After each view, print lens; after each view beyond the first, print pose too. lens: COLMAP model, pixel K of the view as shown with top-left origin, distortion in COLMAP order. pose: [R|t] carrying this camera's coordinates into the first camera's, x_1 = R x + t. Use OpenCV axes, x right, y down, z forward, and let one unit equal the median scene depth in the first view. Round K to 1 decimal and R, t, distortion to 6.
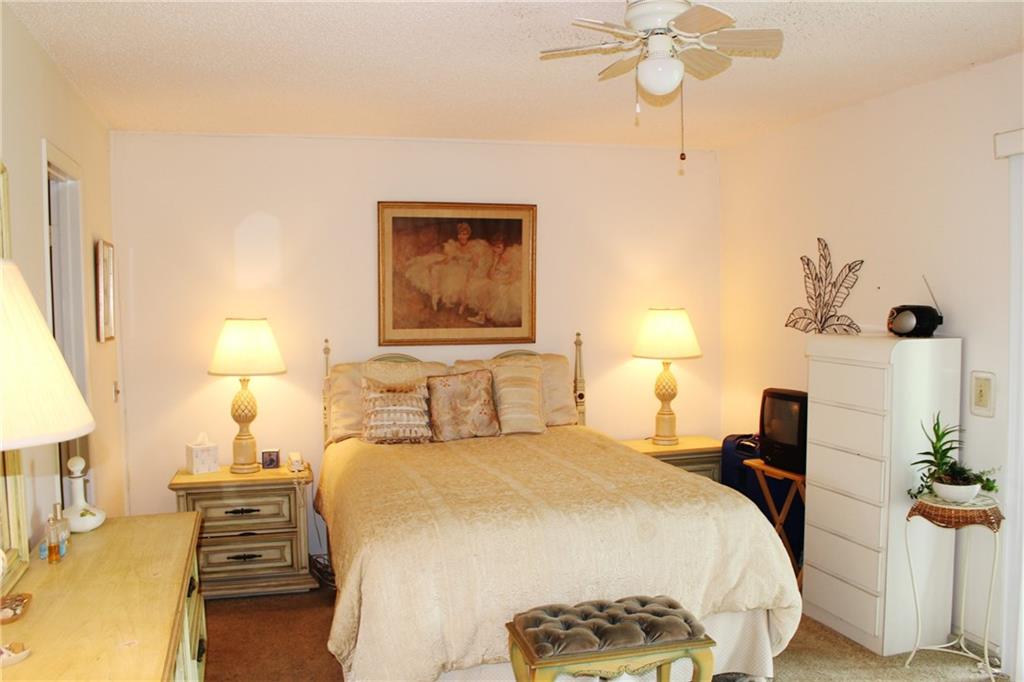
lens RADIAL K [[868.0, 0, 511.8], [0, 868.0, 342.8], [0, 0, 1]] dist [-0.132502, 0.080560]
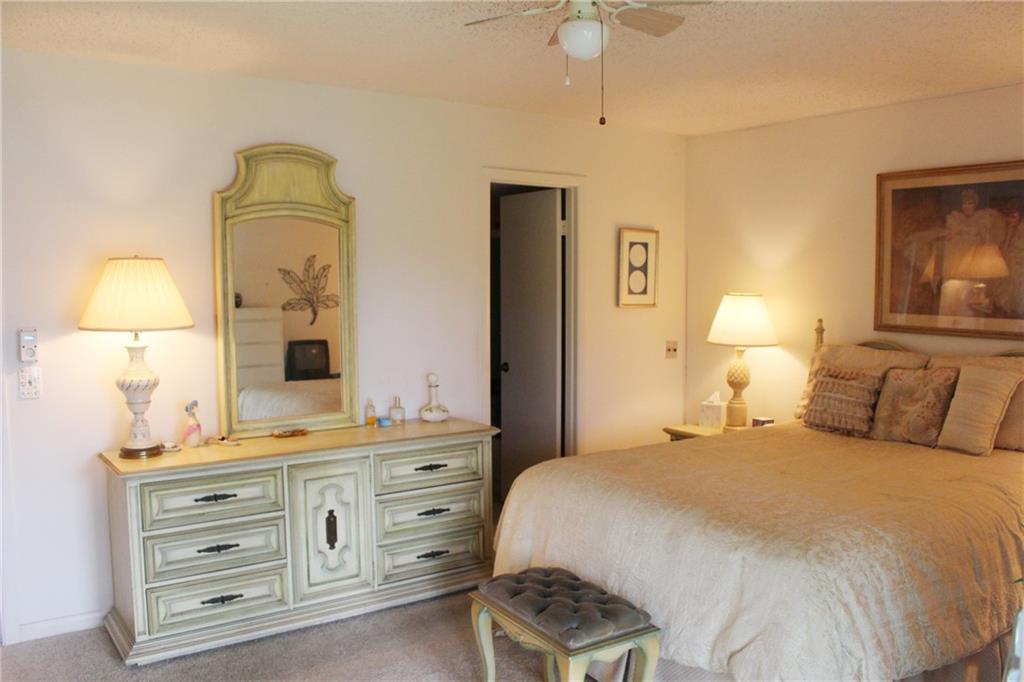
lens RADIAL K [[868.0, 0, 519.8], [0, 868.0, 333.5], [0, 0, 1]] dist [-0.132502, 0.080560]
pose [[0.313311, 0.071751, -0.946936, 0.915521], [-0.062735, 0.996527, 0.054751, -0.029269], [0.947576, 0.042252, 0.316724, 0.544054]]
